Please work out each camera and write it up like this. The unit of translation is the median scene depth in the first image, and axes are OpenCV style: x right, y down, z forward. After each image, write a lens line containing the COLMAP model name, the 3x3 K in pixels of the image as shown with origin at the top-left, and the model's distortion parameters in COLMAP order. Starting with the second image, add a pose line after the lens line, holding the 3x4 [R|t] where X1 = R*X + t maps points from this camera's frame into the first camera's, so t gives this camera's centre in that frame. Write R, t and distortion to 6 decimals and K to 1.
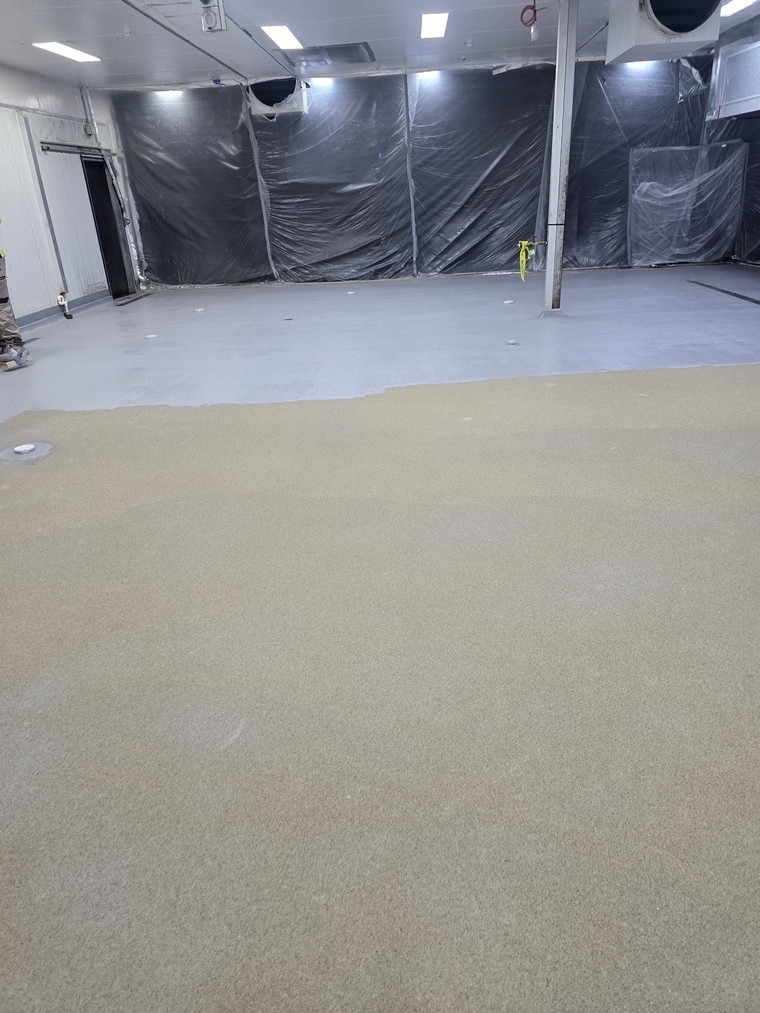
lens RADIAL K [[677.4, 0, 384.3], [0, 677.4, 514.2], [0, 0, 1]] dist [0.053994, -0.047137]
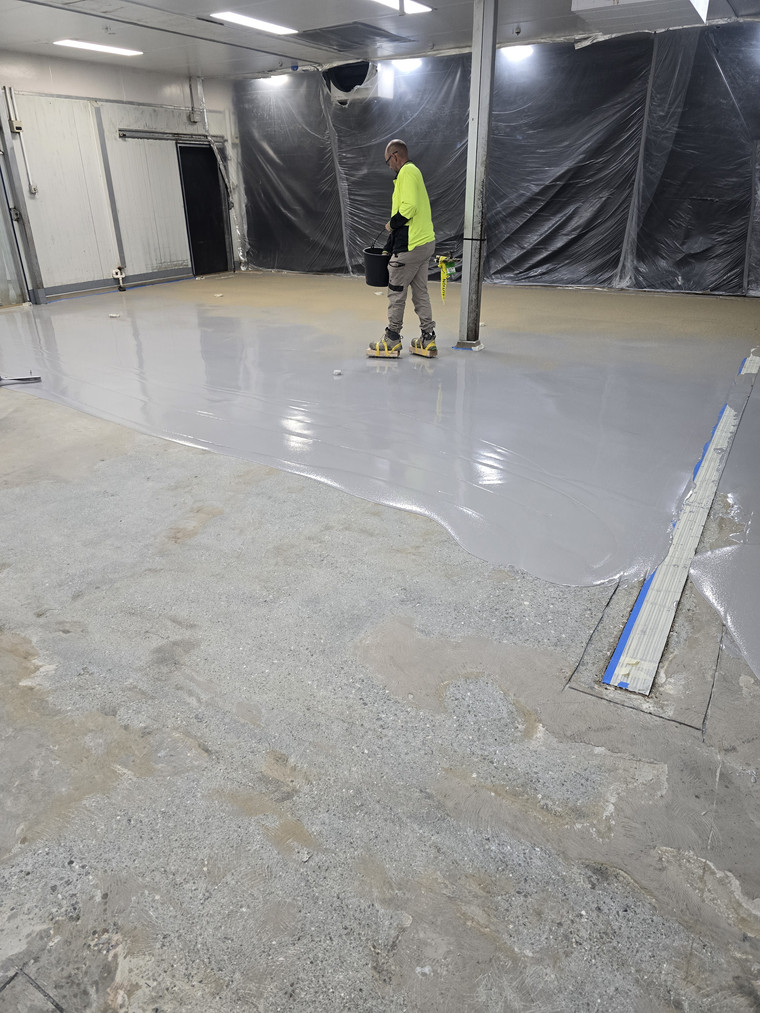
lens RADIAL K [[677.4, 0, 375.4], [0, 677.4, 522.0], [0, 0, 1]] dist [0.053994, -0.047137]
pose [[0.881715, 0.239073, -0.406722, 0.407504], [-0.224921, 0.970830, 0.083063, -0.097255], [0.414716, 0.018242, 0.909768, 0.151007]]
